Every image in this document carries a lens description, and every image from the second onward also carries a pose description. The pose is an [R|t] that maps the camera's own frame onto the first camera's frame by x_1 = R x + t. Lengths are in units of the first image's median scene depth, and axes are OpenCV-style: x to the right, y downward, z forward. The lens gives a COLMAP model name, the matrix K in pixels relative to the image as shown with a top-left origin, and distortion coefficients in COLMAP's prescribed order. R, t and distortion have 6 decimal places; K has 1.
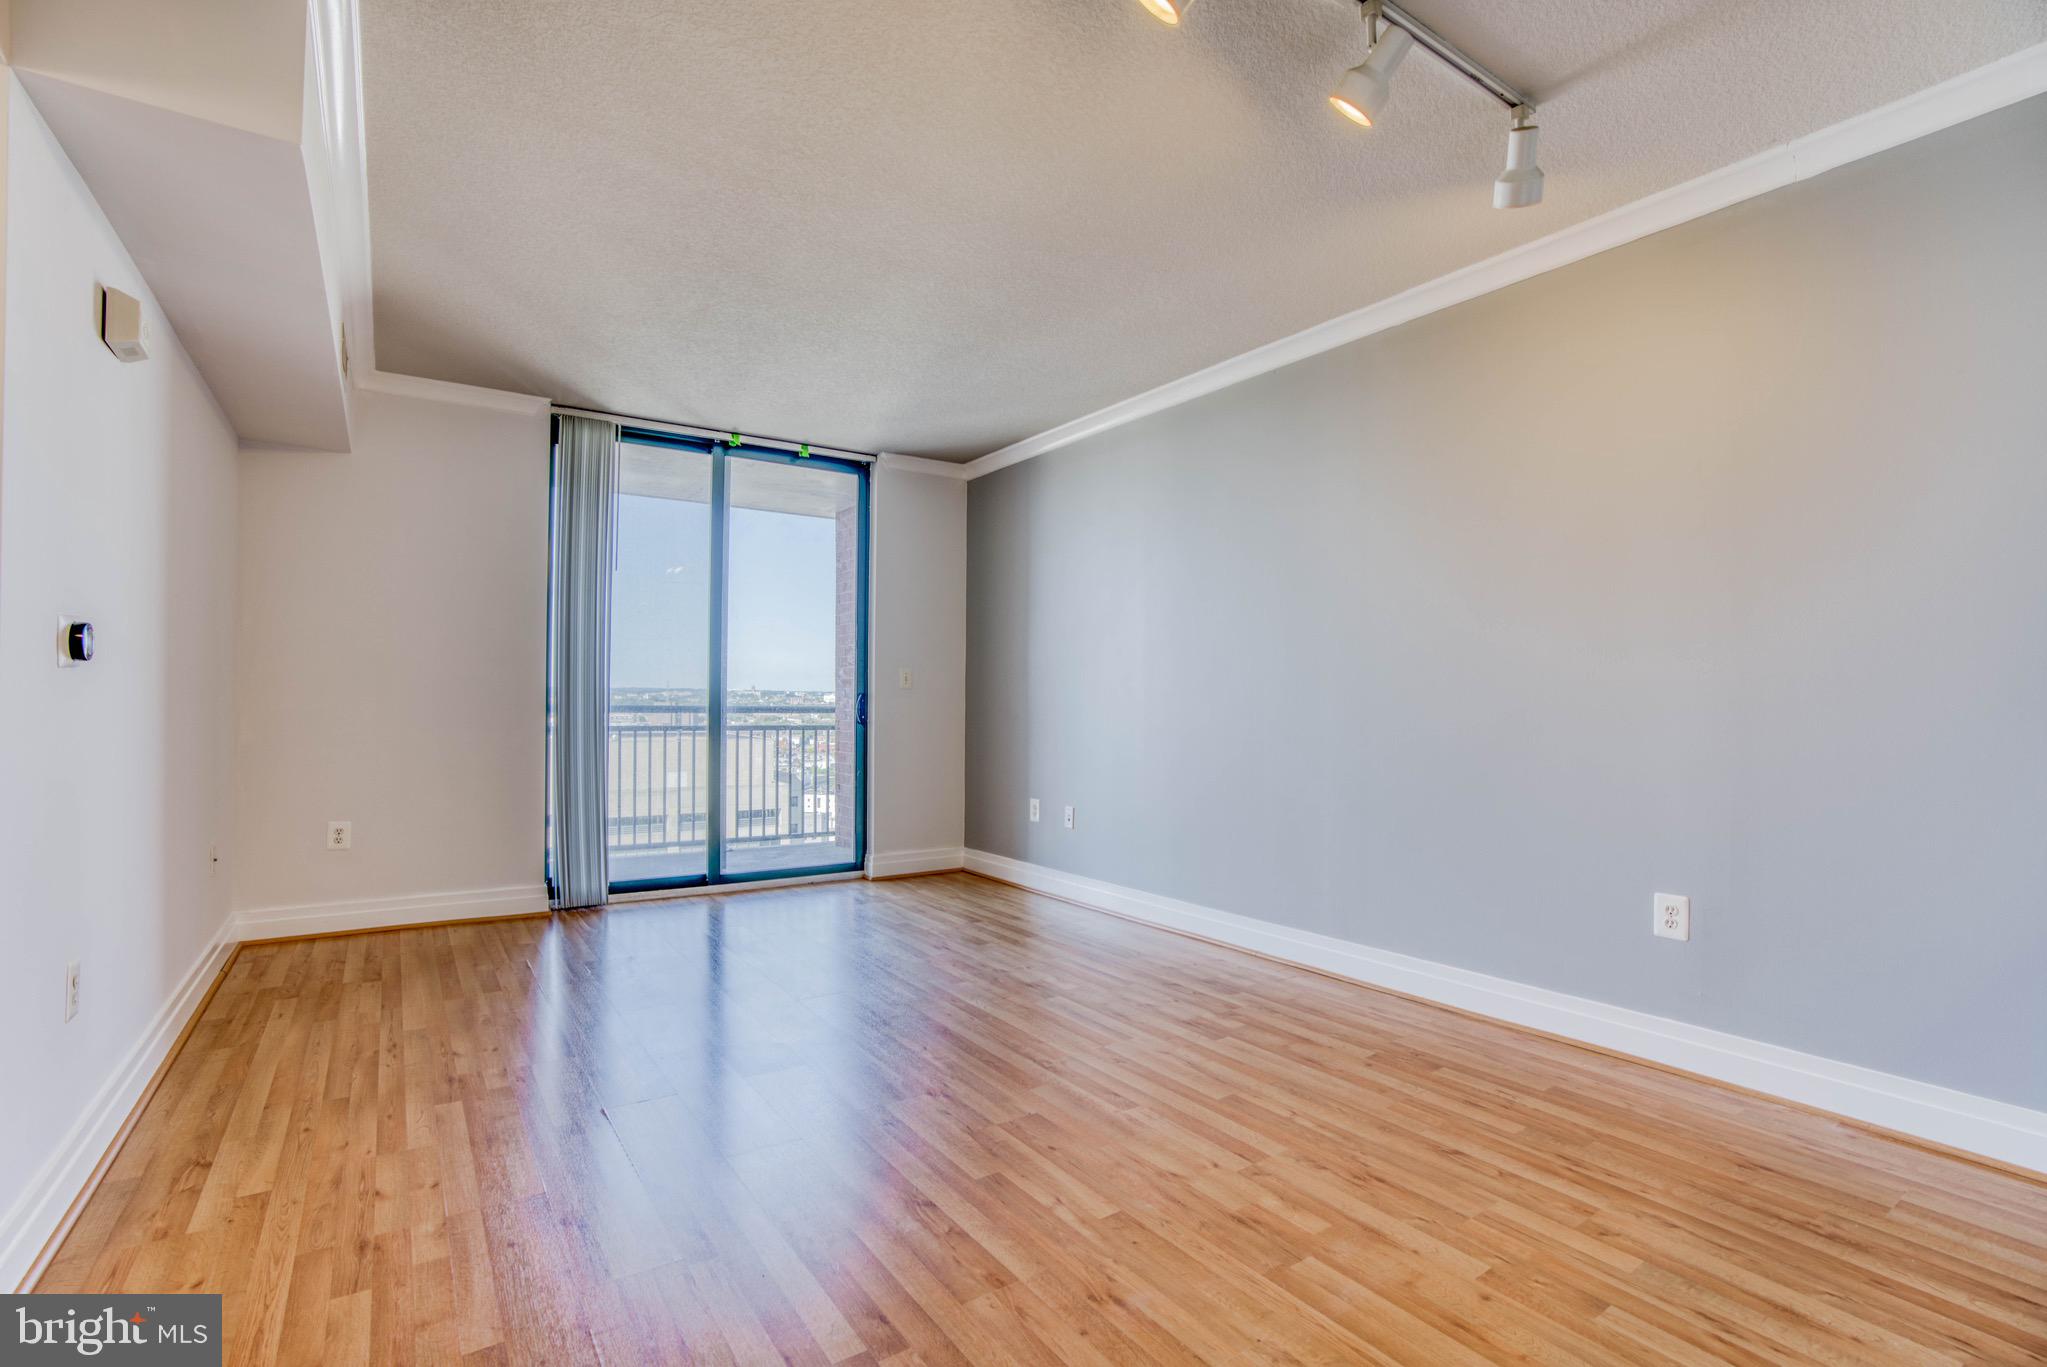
lens RADIAL K [[941.0, 0, 1007.0], [0, 941.0, 685.6], [0, 0, 1]] dist [-0.062522, 0.021974]
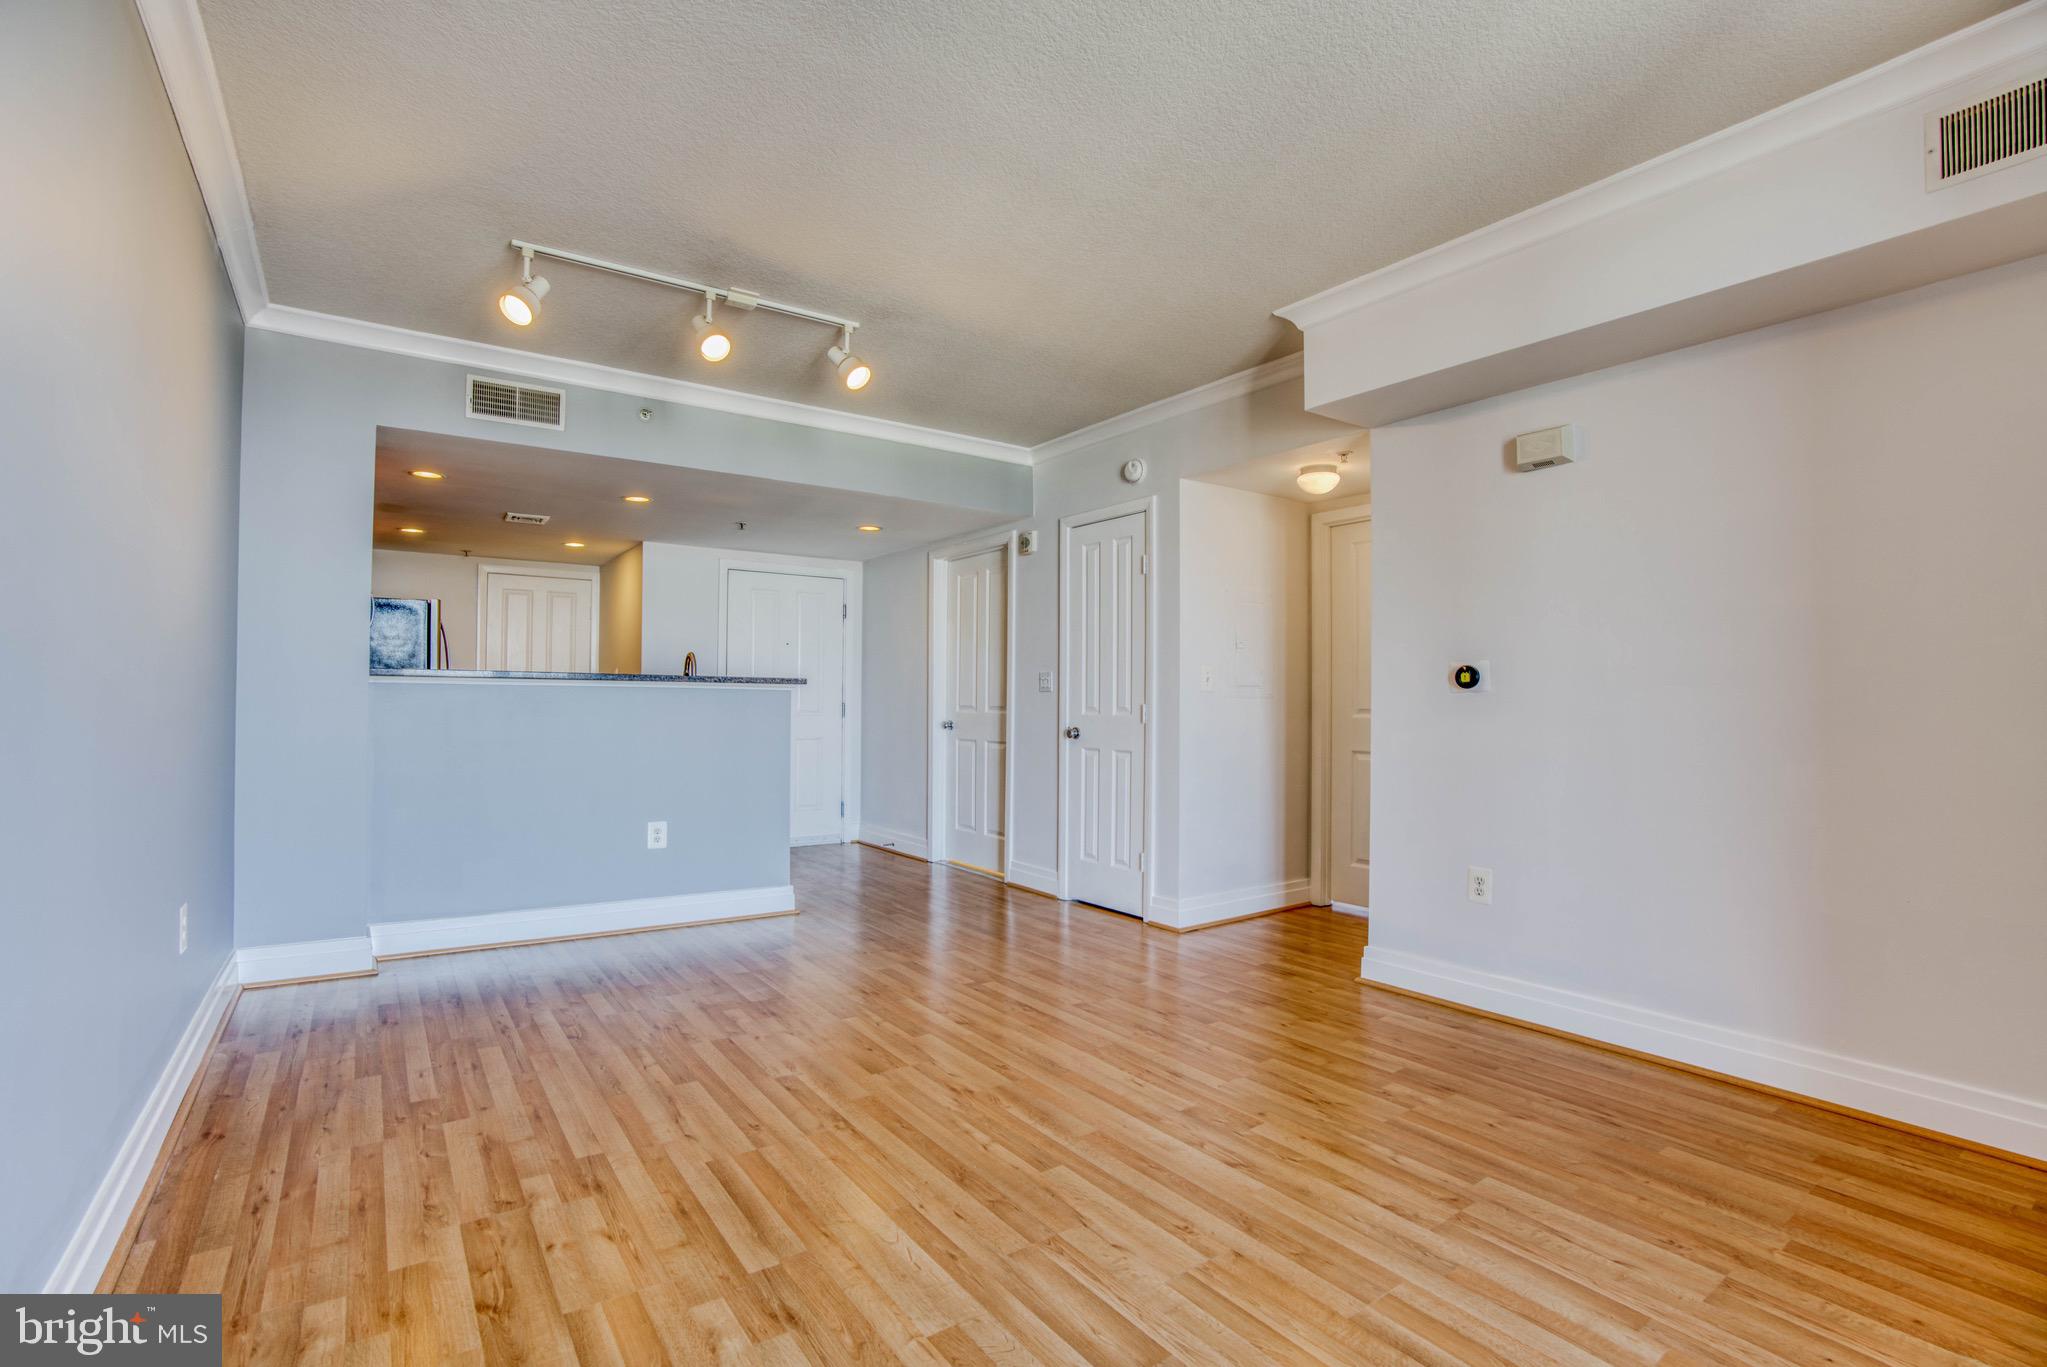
lens RADIAL K [[941.0, 0, 1008.1], [0, 941.0, 695.2], [0, 0, 1]] dist [-0.062522, 0.021974]
pose [[-0.999667, -0.012158, -0.022764, -0.072035], [-0.011641, 0.999674, -0.022718, 0.019684], [0.023032, -0.022446, -0.999483, 1.527257]]
